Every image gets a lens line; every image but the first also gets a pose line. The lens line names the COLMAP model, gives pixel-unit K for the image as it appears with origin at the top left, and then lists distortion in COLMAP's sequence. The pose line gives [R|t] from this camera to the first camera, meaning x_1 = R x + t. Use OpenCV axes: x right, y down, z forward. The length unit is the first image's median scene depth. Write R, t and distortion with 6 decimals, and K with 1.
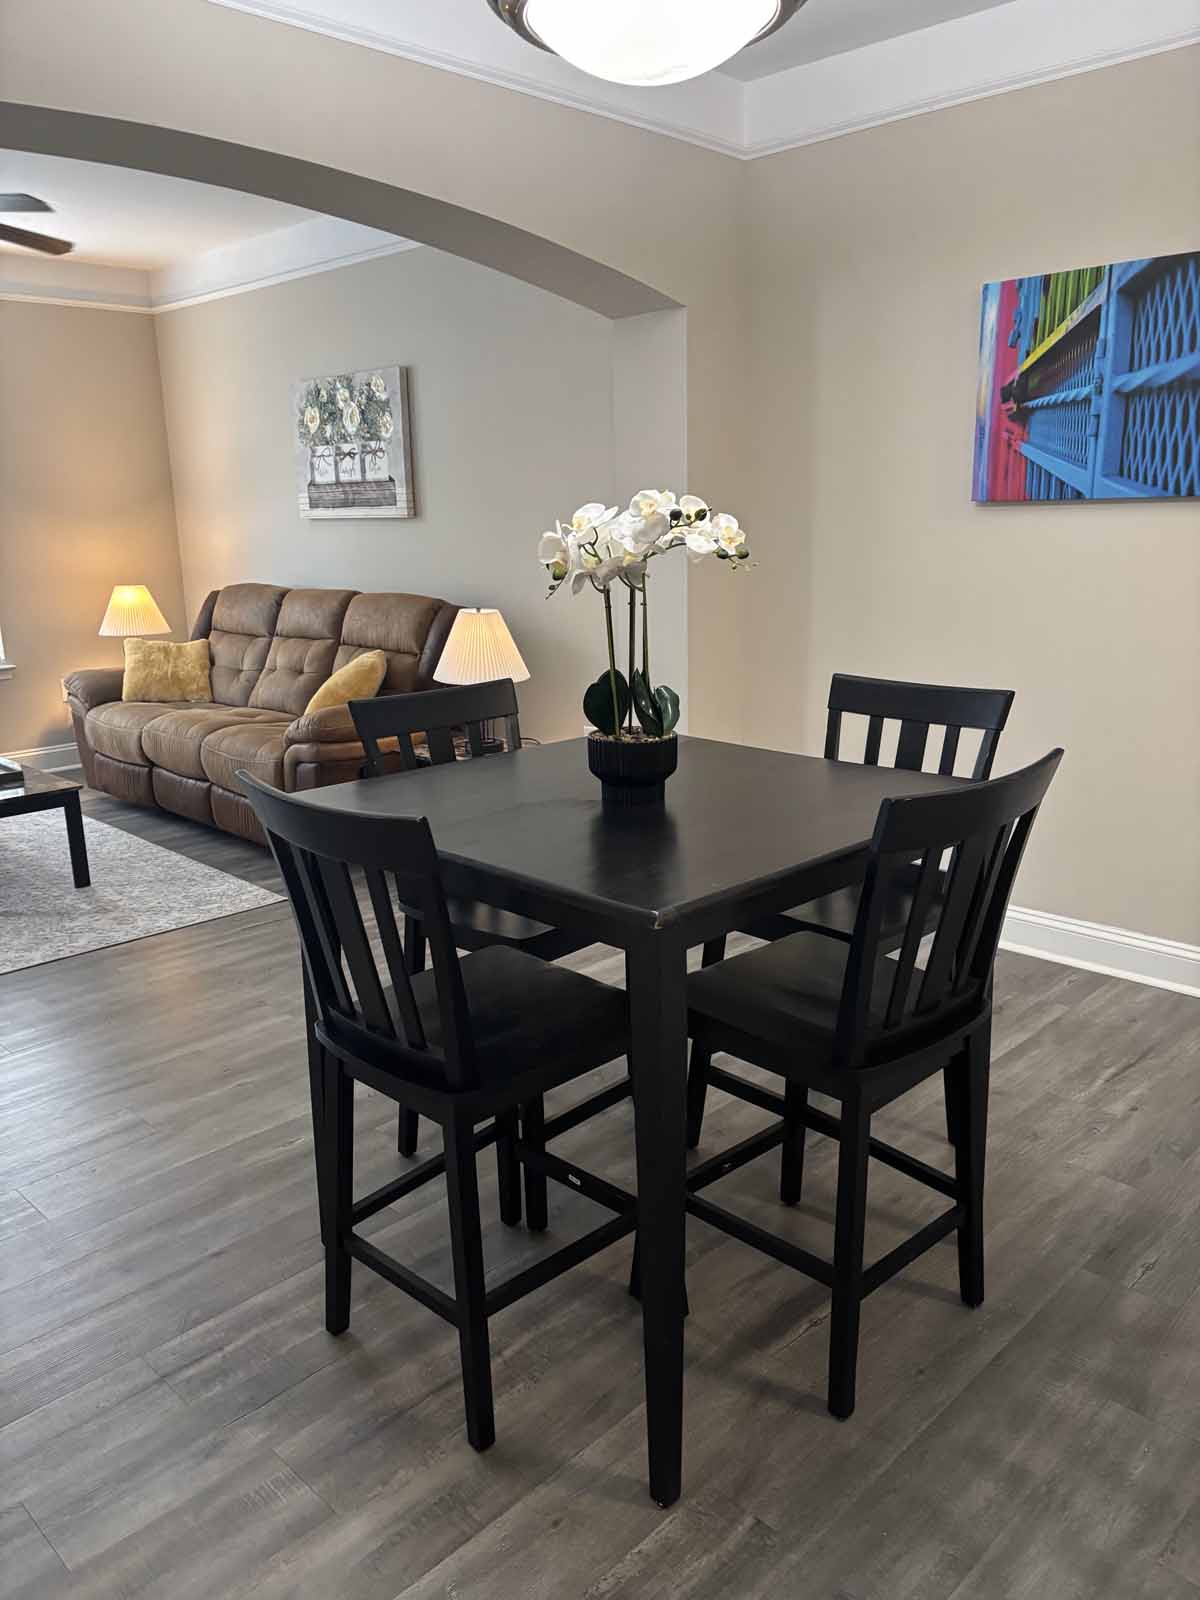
lens RADIAL K [[1224.2, 0, 595.8], [0, 1224.2, 833.4], [0, 0, 1]] dist [0.011492, -0.007536]
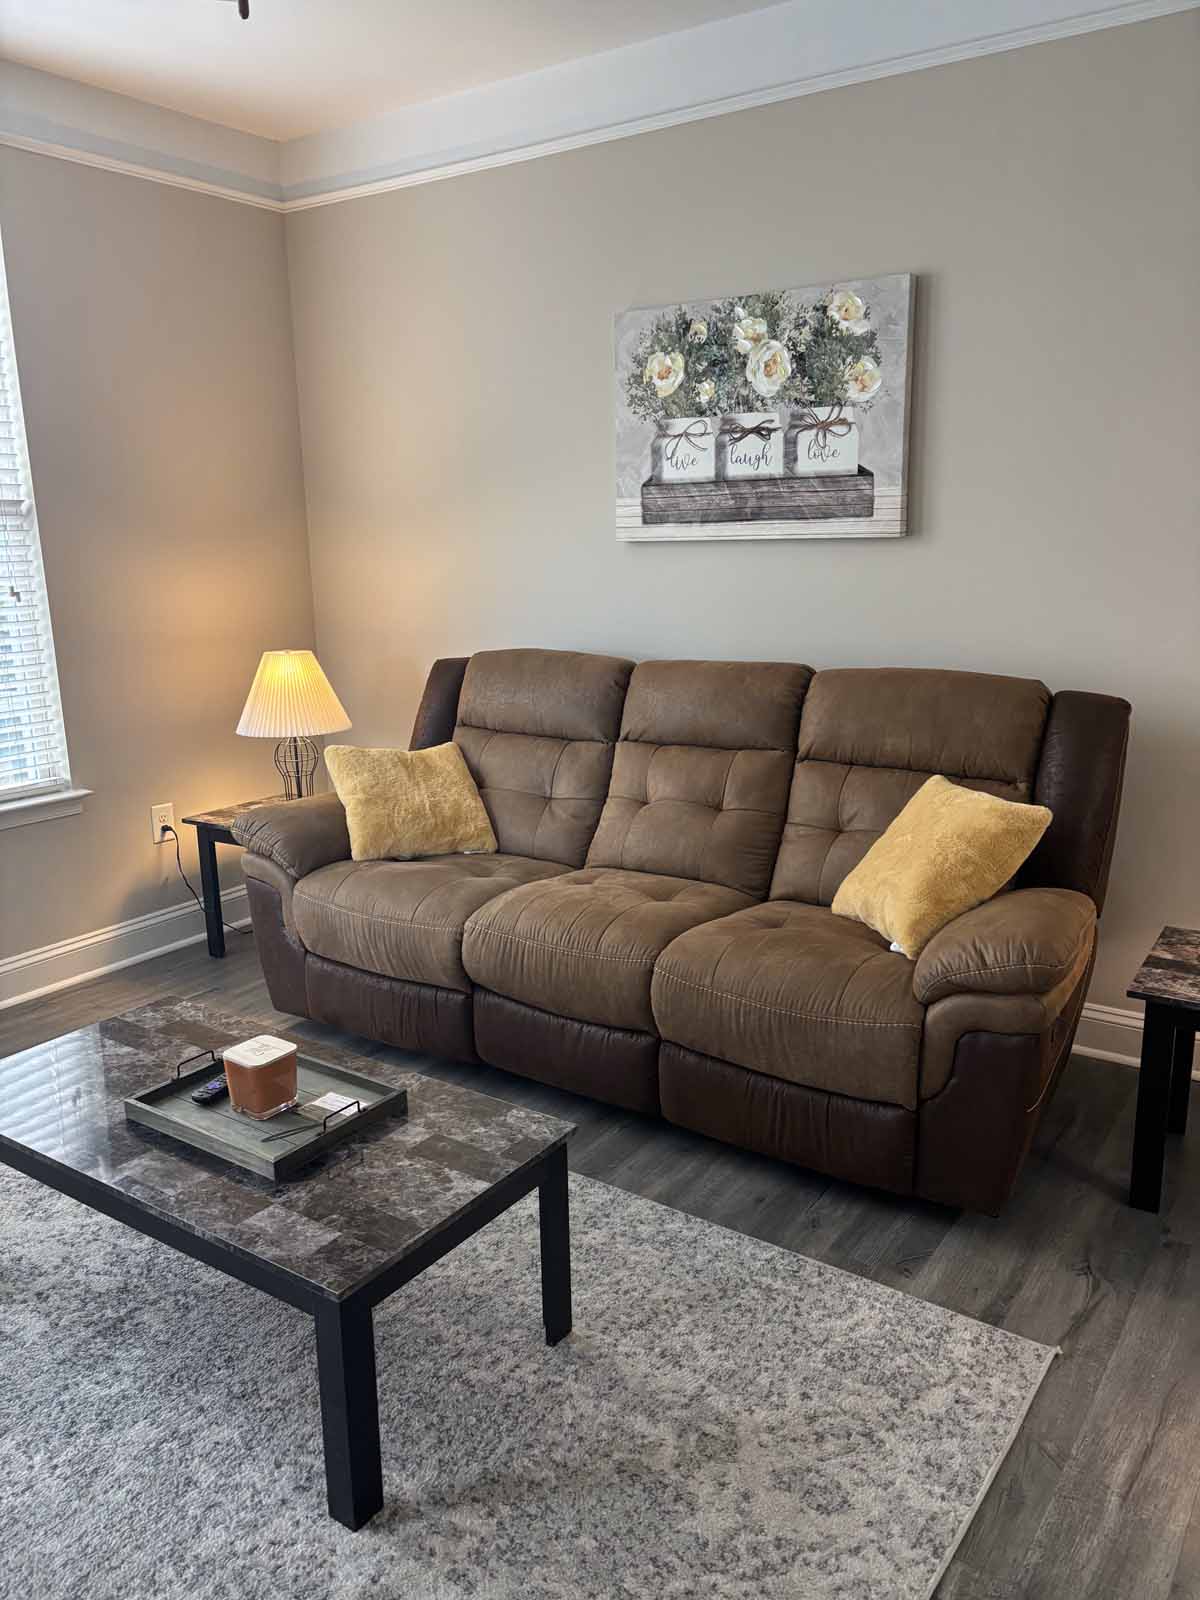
lens RADIAL K [[1224.2, 0, 595.8], [0, 1224.2, 833.4], [0, 0, 1]] dist [0.011492, -0.007536]
pose [[0.984783, -0.039977, 0.169130, -0.384850], [0.043266, 0.998939, -0.015803, -0.110957], [-0.168319, 0.022880, 0.985467, 0.439801]]
